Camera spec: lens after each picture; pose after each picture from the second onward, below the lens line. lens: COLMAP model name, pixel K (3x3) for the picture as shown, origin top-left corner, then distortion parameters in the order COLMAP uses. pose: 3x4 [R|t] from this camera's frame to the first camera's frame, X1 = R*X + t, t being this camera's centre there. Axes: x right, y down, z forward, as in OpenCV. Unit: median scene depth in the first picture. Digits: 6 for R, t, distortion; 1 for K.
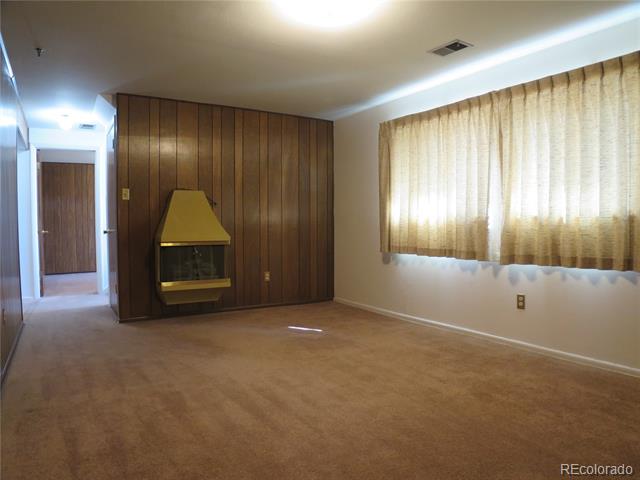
lens RADIAL K [[430.3, 0, 319.4], [0, 430.3, 240.7], [0, 0, 1]] dist [-0.108122, 0.008225]
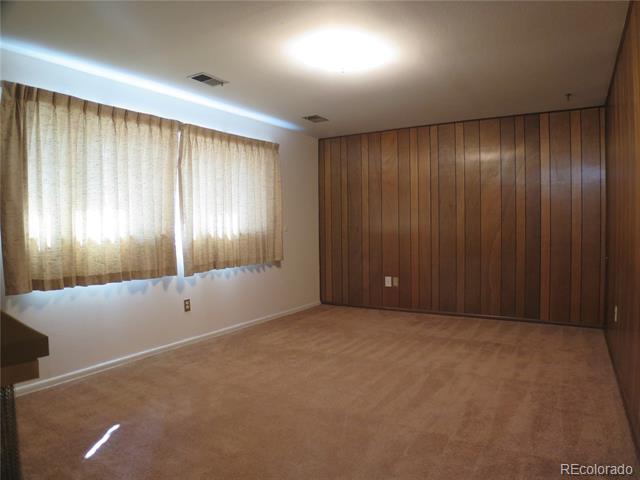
lens RADIAL K [[430.3, 0, 319.5], [0, 430.3, 240.8], [0, 0, 1]] dist [-0.108122, 0.008225]
pose [[-0.449975, -0.013237, 0.892943, -0.729050], [0.056157, 0.997492, 0.043086, -0.064697], [-0.891274, 0.069533, -0.448103, 1.139168]]
